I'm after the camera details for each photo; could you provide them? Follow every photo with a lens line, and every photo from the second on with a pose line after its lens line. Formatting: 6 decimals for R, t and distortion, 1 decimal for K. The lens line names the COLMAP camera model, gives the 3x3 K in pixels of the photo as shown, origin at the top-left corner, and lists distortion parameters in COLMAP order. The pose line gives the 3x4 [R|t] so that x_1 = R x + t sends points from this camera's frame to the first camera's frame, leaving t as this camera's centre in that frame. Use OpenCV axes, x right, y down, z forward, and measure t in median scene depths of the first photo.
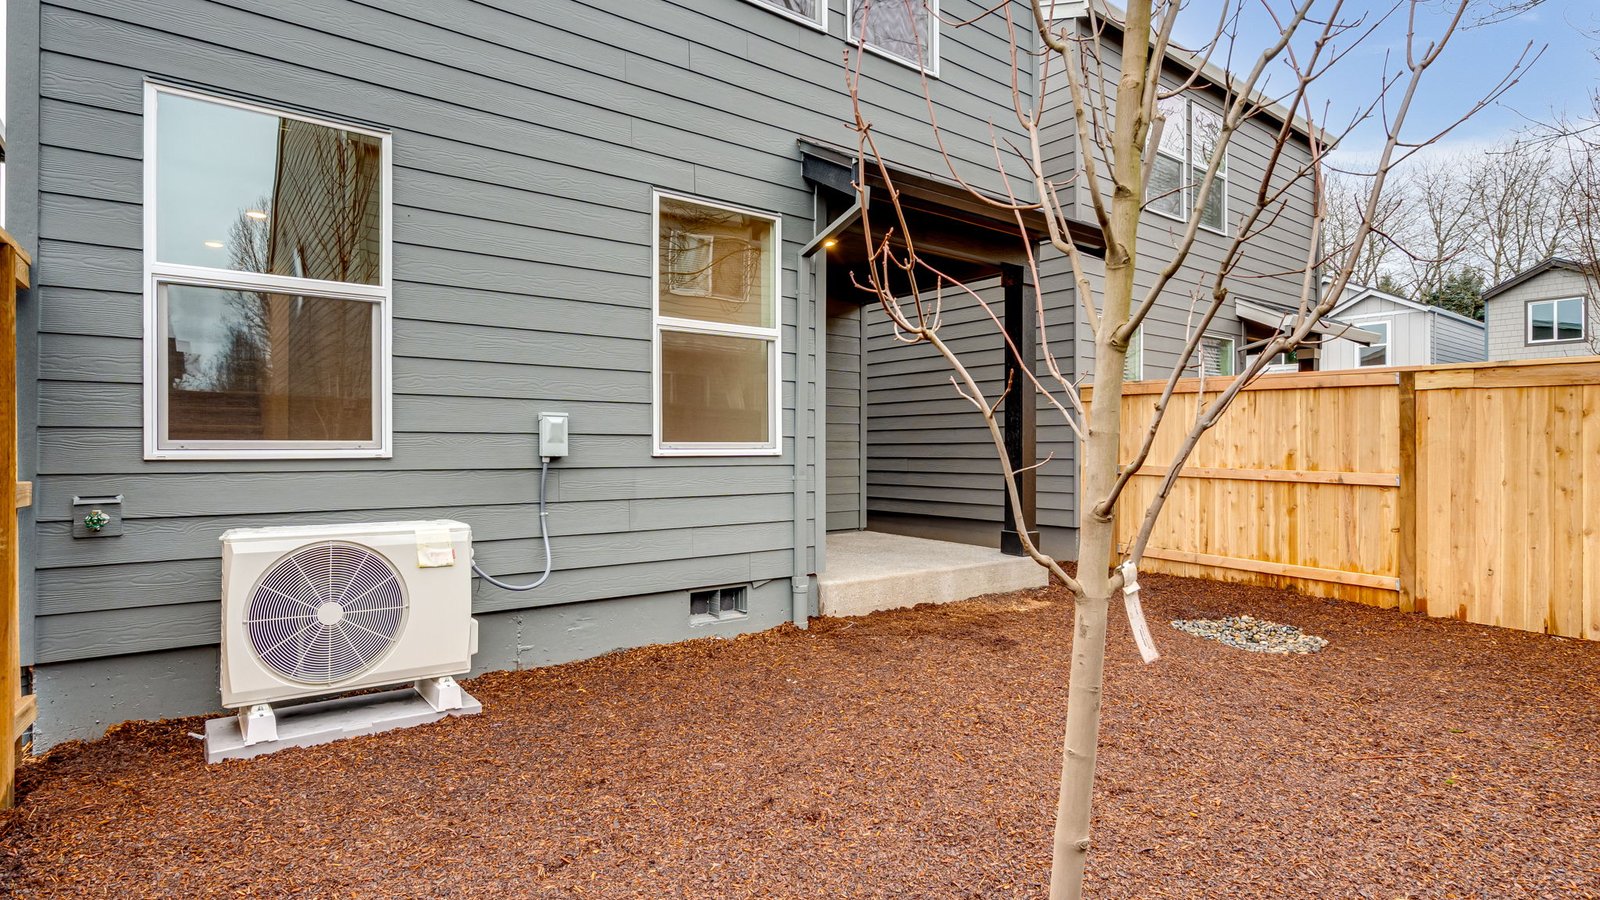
lens RADIAL K [[823.5, 0, 790.8], [0, 823.5, 457.2], [0, 0, 1]] dist [0.000418, 0.000599]
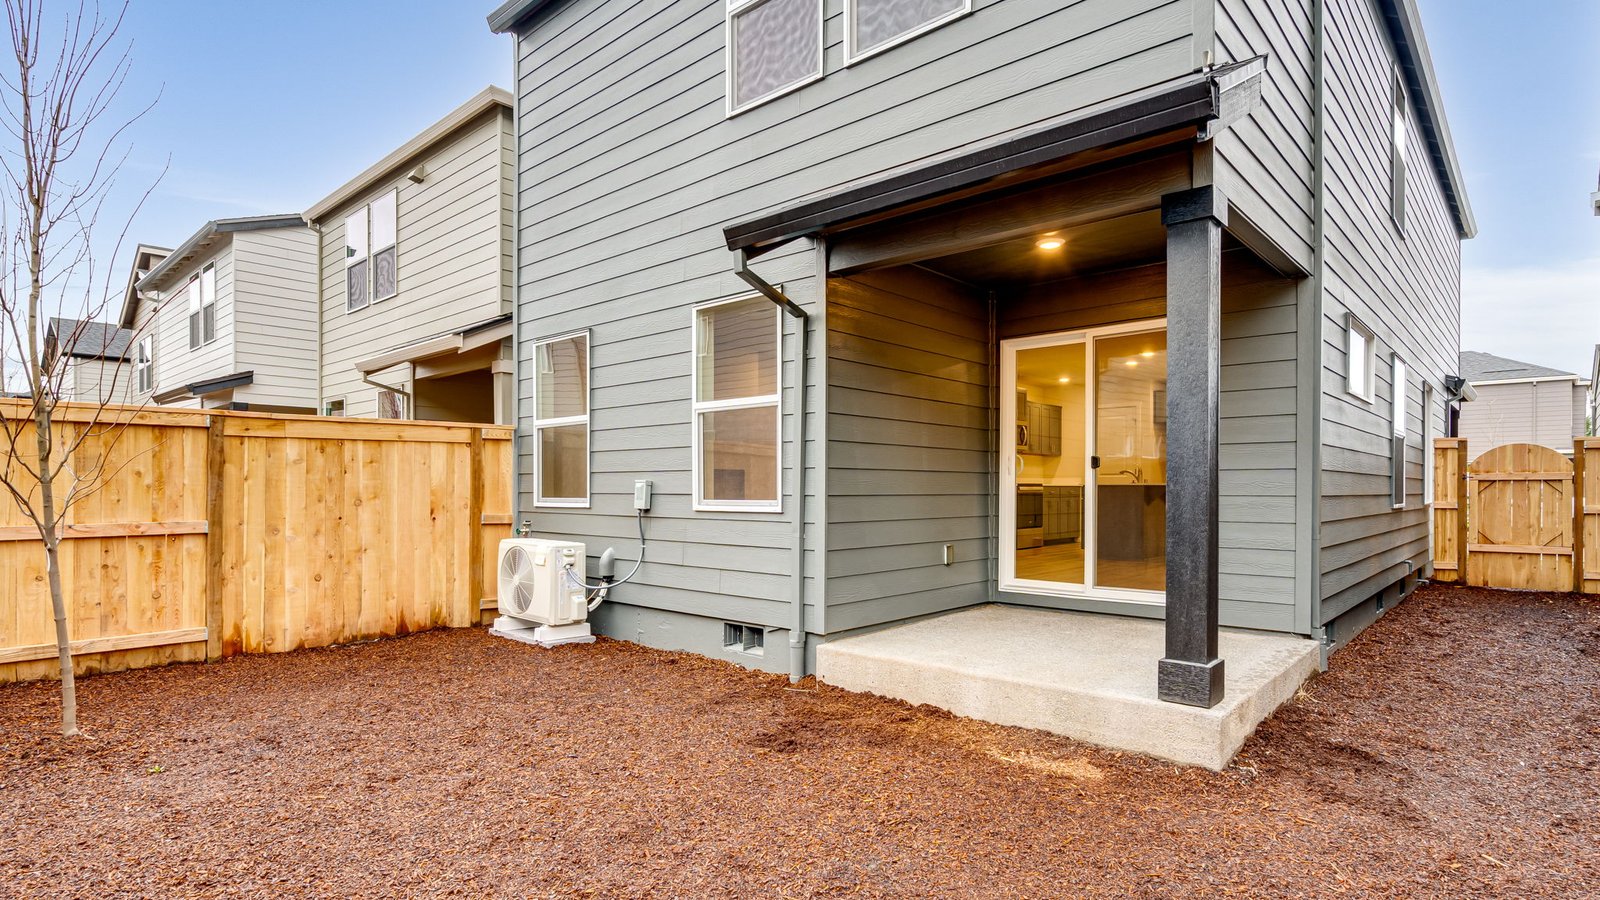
lens RADIAL K [[813.8, 0, 804.2], [0, 813.8, 509.6], [0, 0, 1]] dist [0.000661, 0.000167]
pose [[0.180767, 0.015124, -0.983410, 1.112940], [-0.018433, 0.999758, 0.011987, -0.020809], [0.983353, 0.015961, 0.181002, 0.912367]]
